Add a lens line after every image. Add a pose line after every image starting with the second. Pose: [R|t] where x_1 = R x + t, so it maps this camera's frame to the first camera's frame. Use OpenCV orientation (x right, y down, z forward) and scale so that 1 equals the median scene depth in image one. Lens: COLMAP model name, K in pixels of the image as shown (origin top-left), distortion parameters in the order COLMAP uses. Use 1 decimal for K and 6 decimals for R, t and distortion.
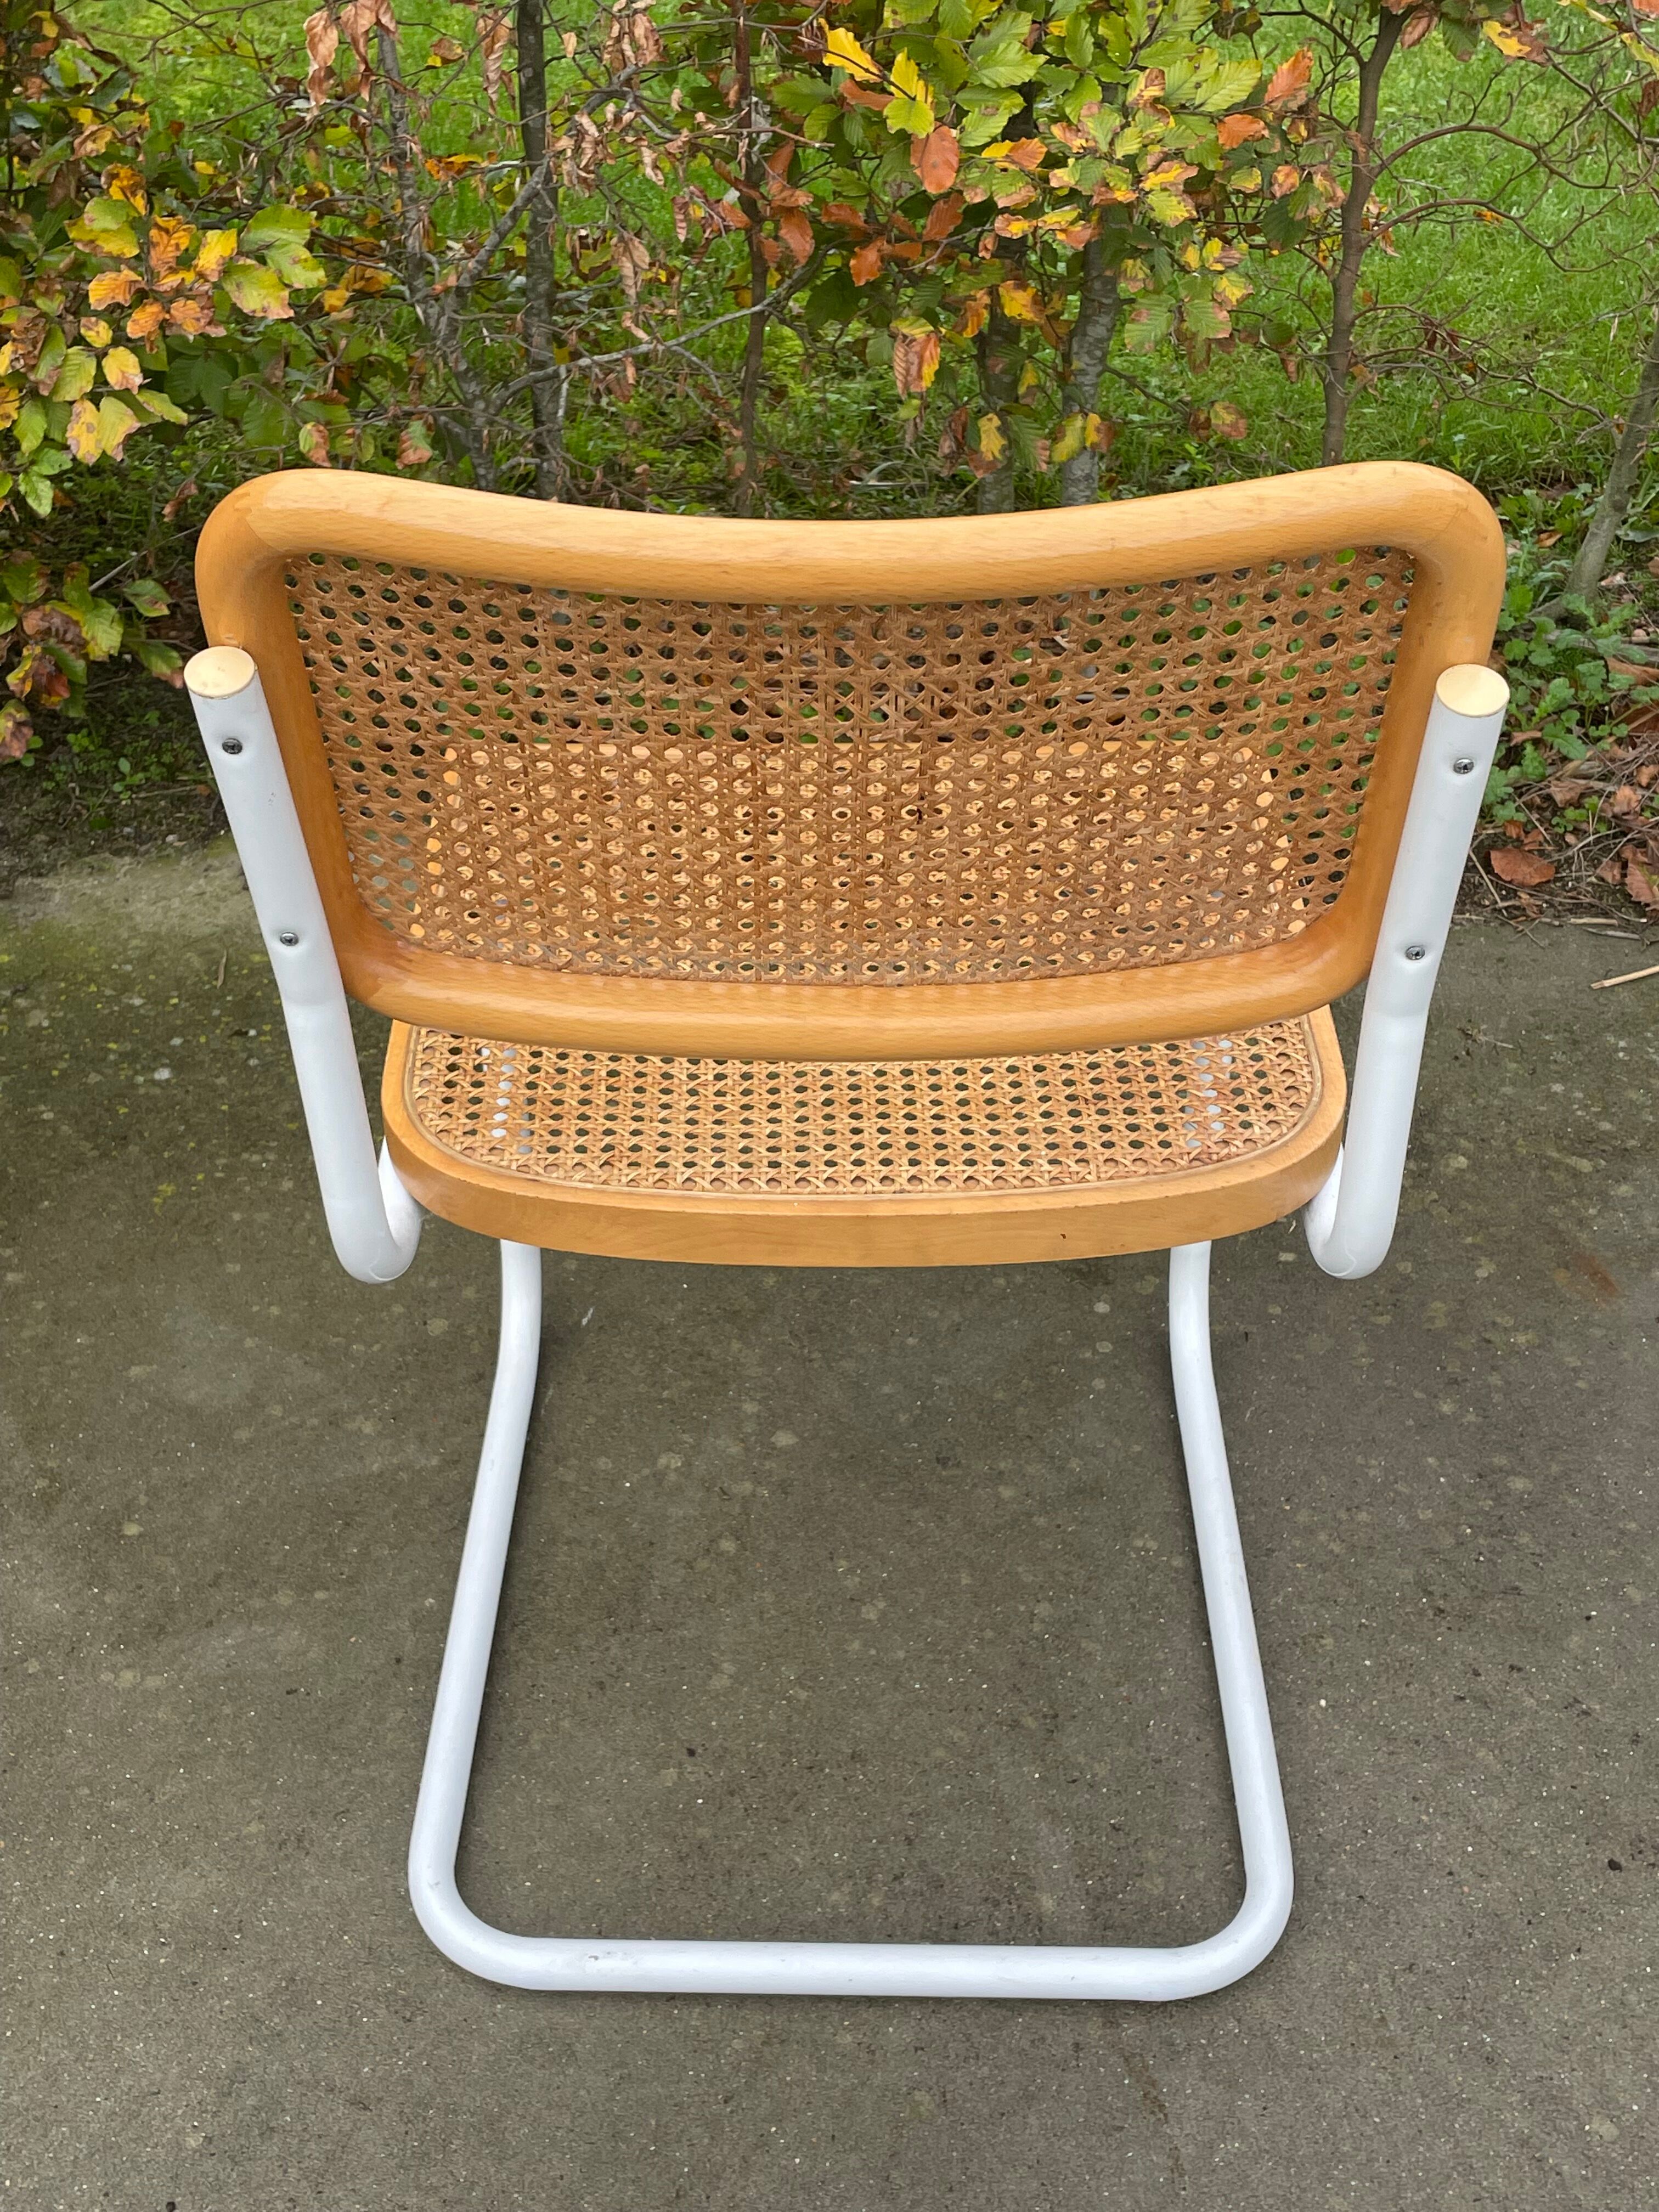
lens RADIAL K [[2650.1, 0, 792.9], [0, 2650.1, 1114.1], [0, 0, 1]] dist [0.063621, 0.000000]
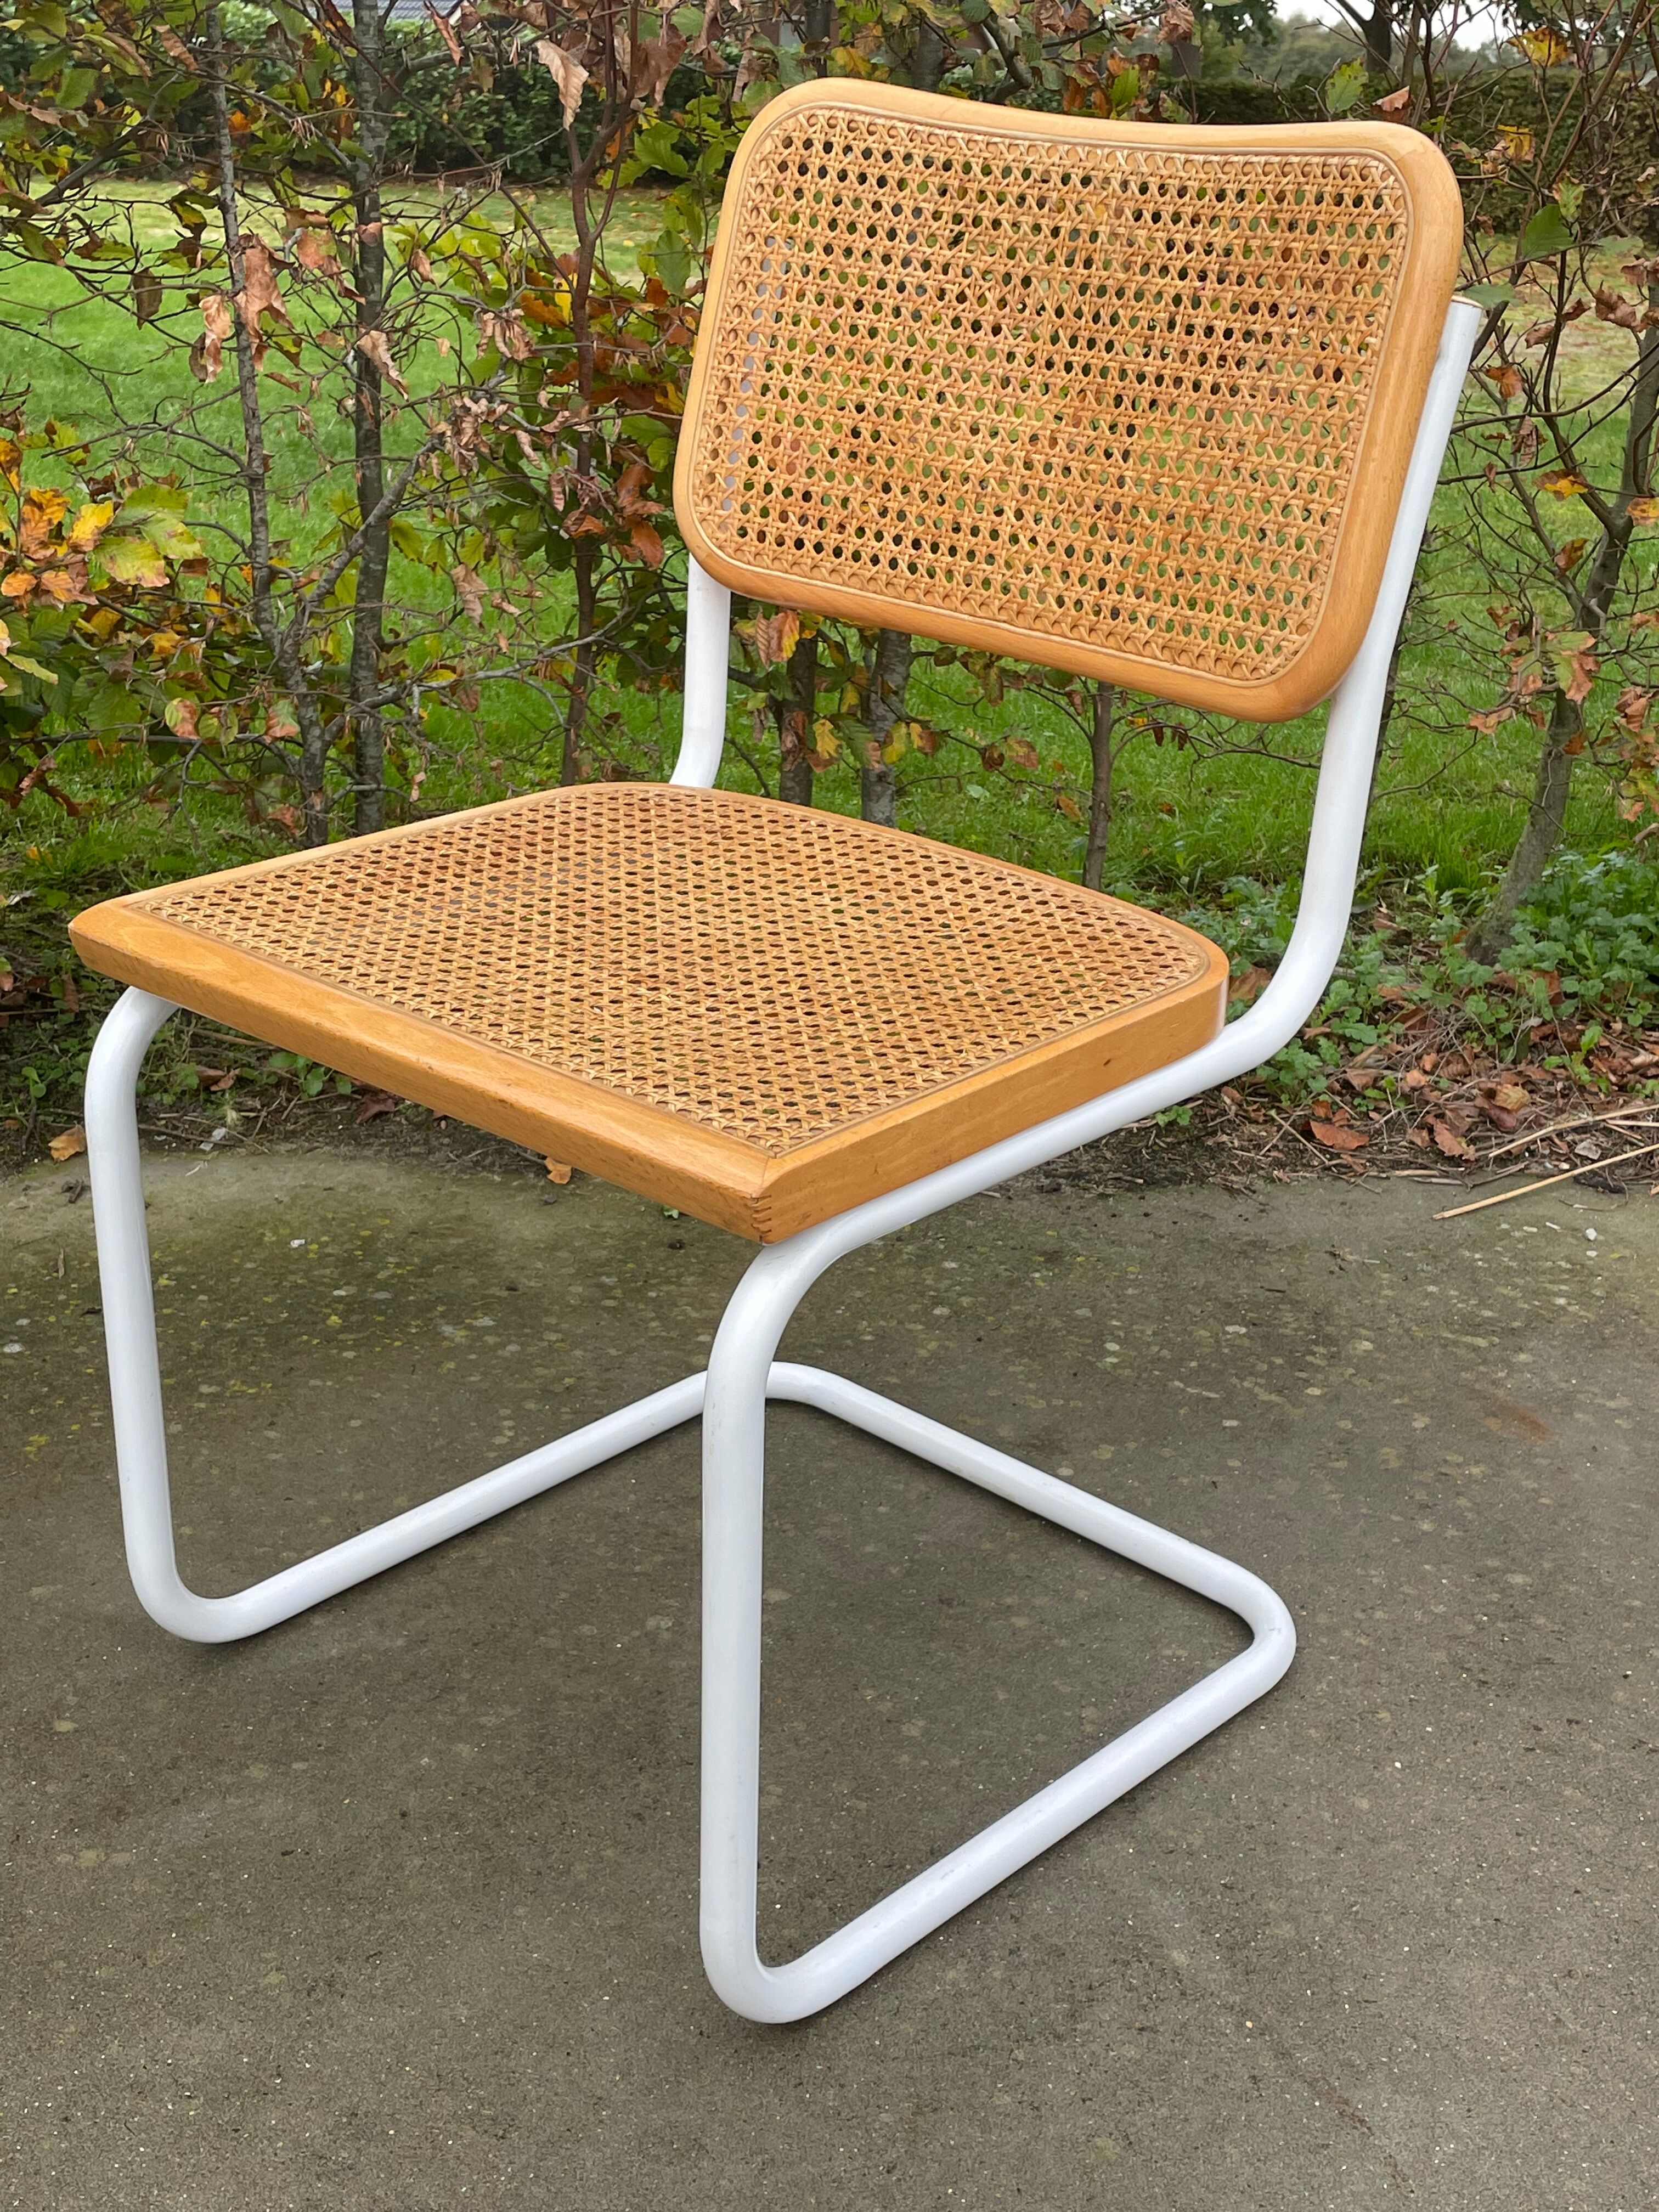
lens RADIAL K [[2650.1, 0, 856.6], [0, 2650.1, 1108.3], [0, 0, 1]] dist [0.063621, 0.000000]
pose [[0.978413, -0.027625, 0.204806, -0.173559], [0.086105, 0.955402, -0.282476, 0.240692], [-0.187868, 0.294013, 0.937156, 0.069714]]
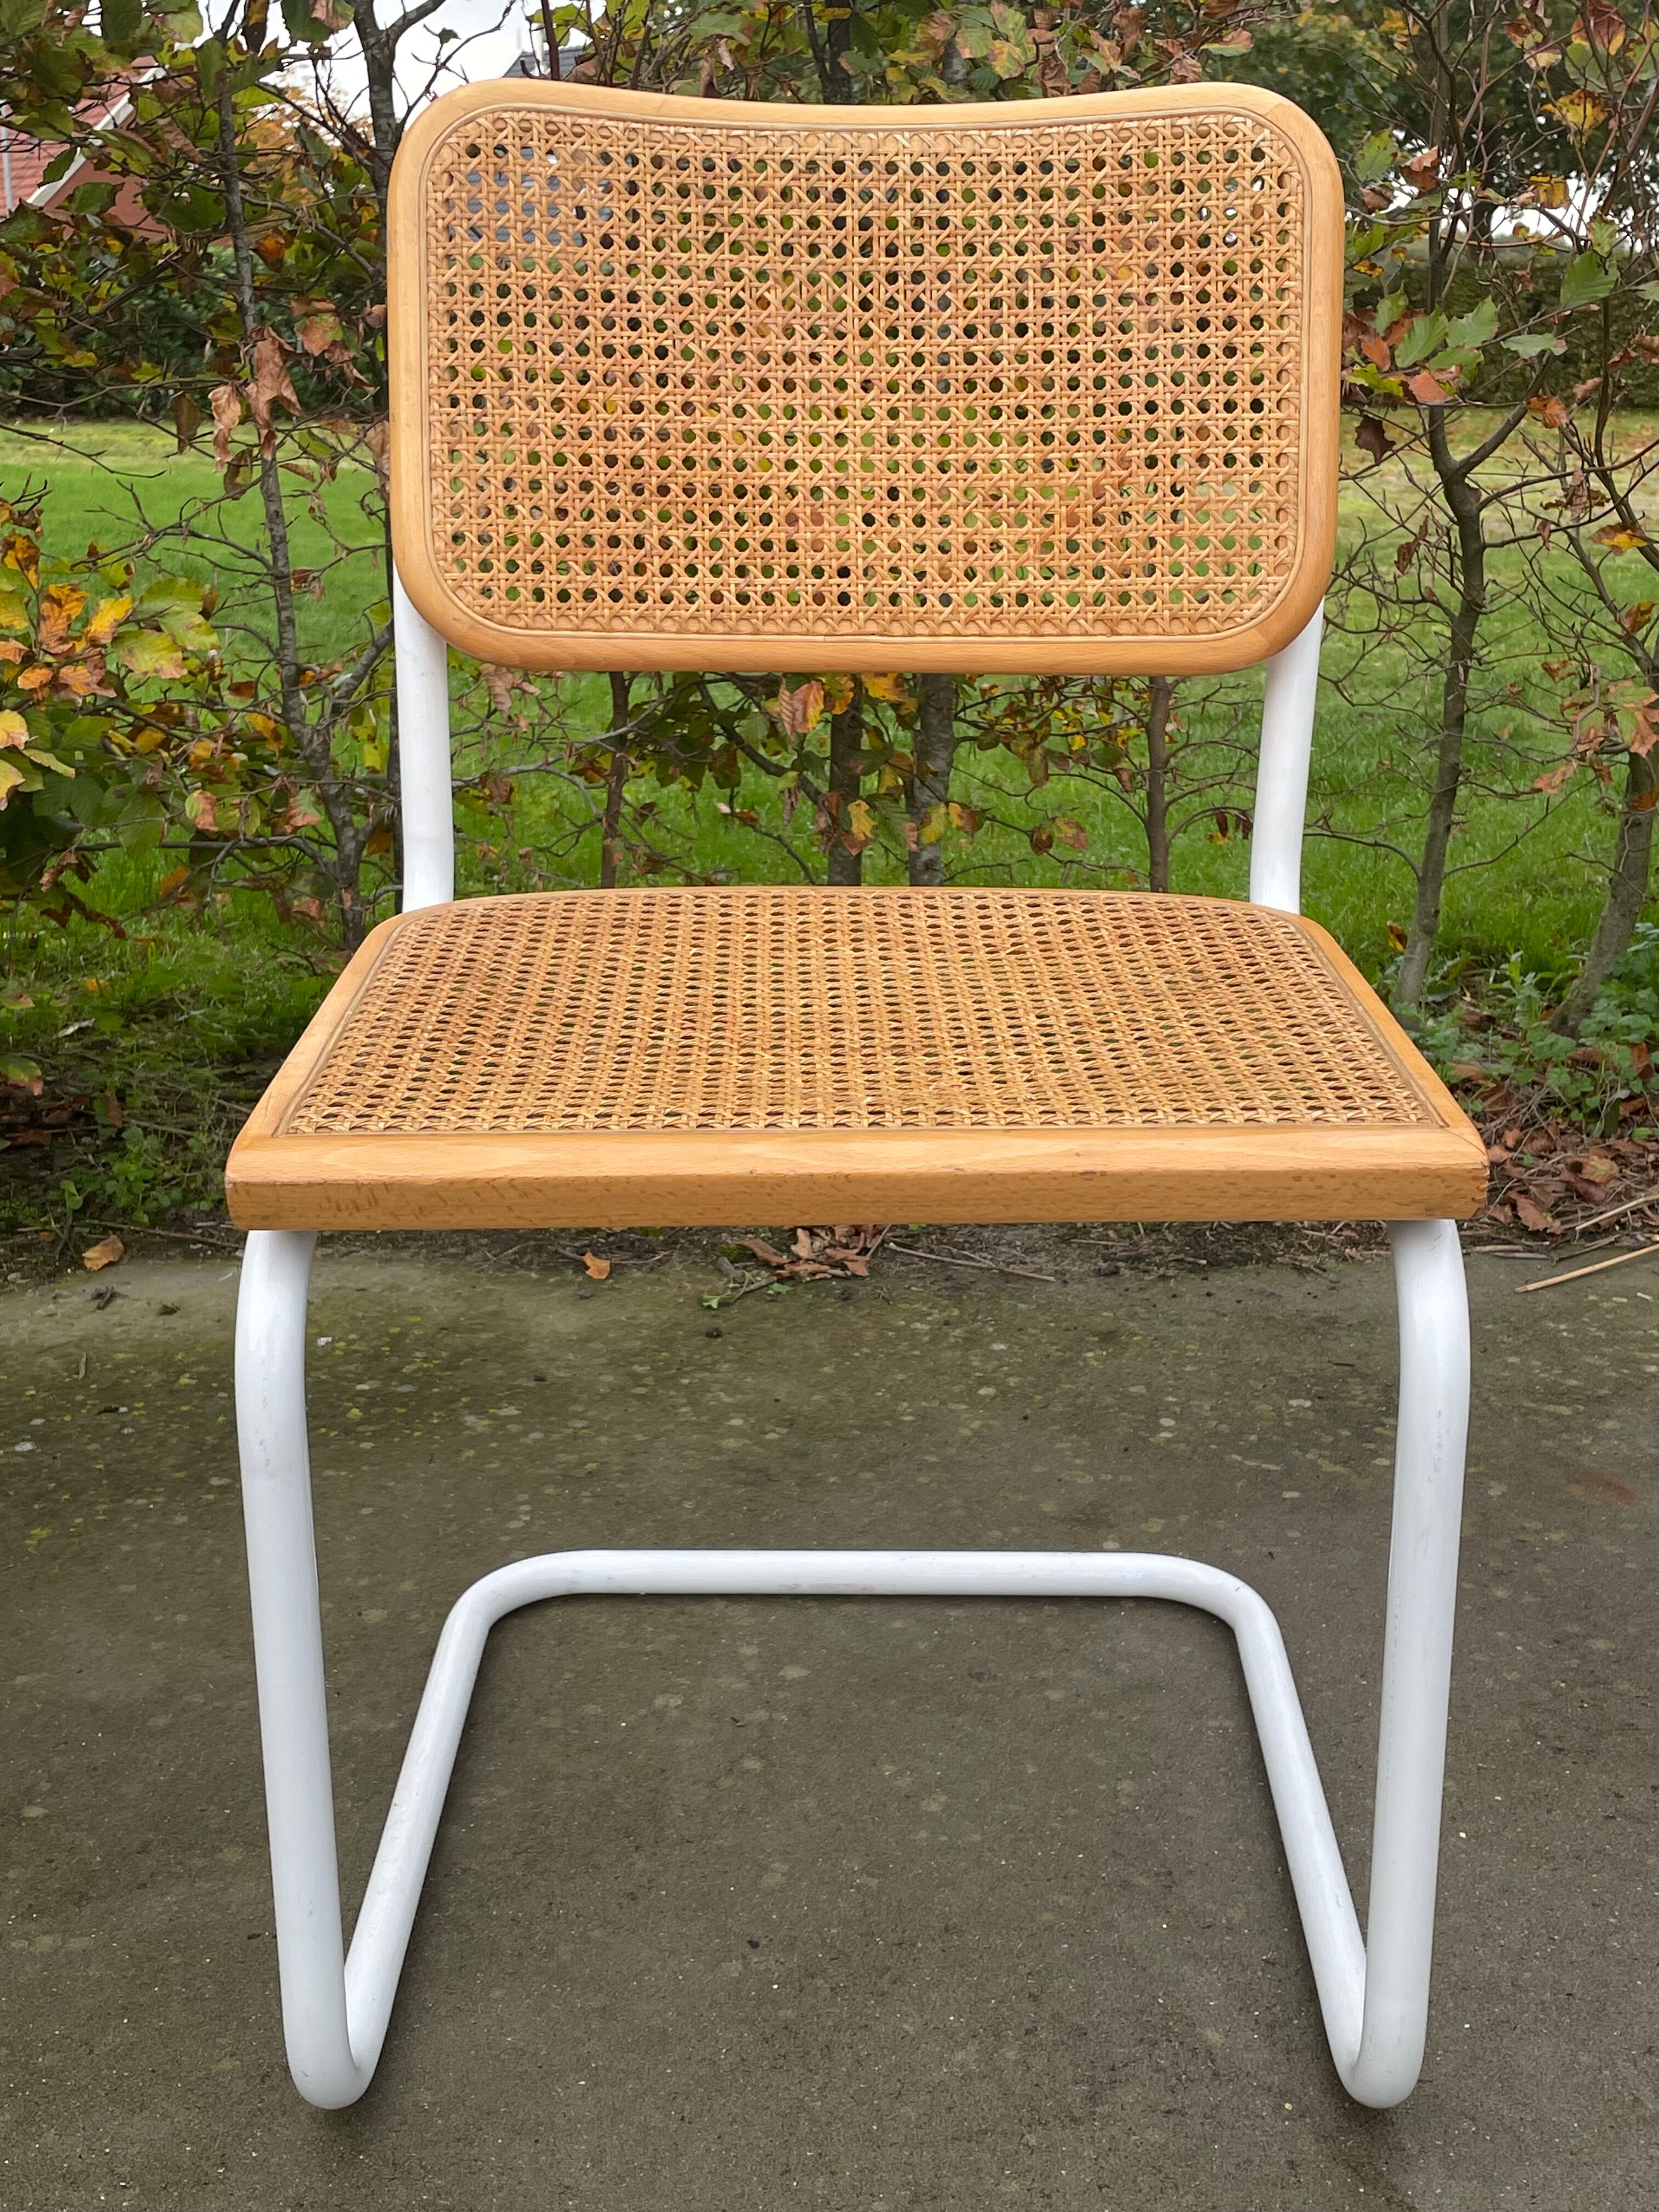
lens RADIAL K [[2650.1, 0, 837.5], [0, 2650.1, 1091.2], [0, 0, 1]] dist [0.063621, 0.000000]
pose [[0.988282, -0.041940, 0.146763, -0.117730], [0.093572, 0.926119, -0.365442, 0.285777], [-0.120593, 0.374892, 0.919191, 0.123582]]
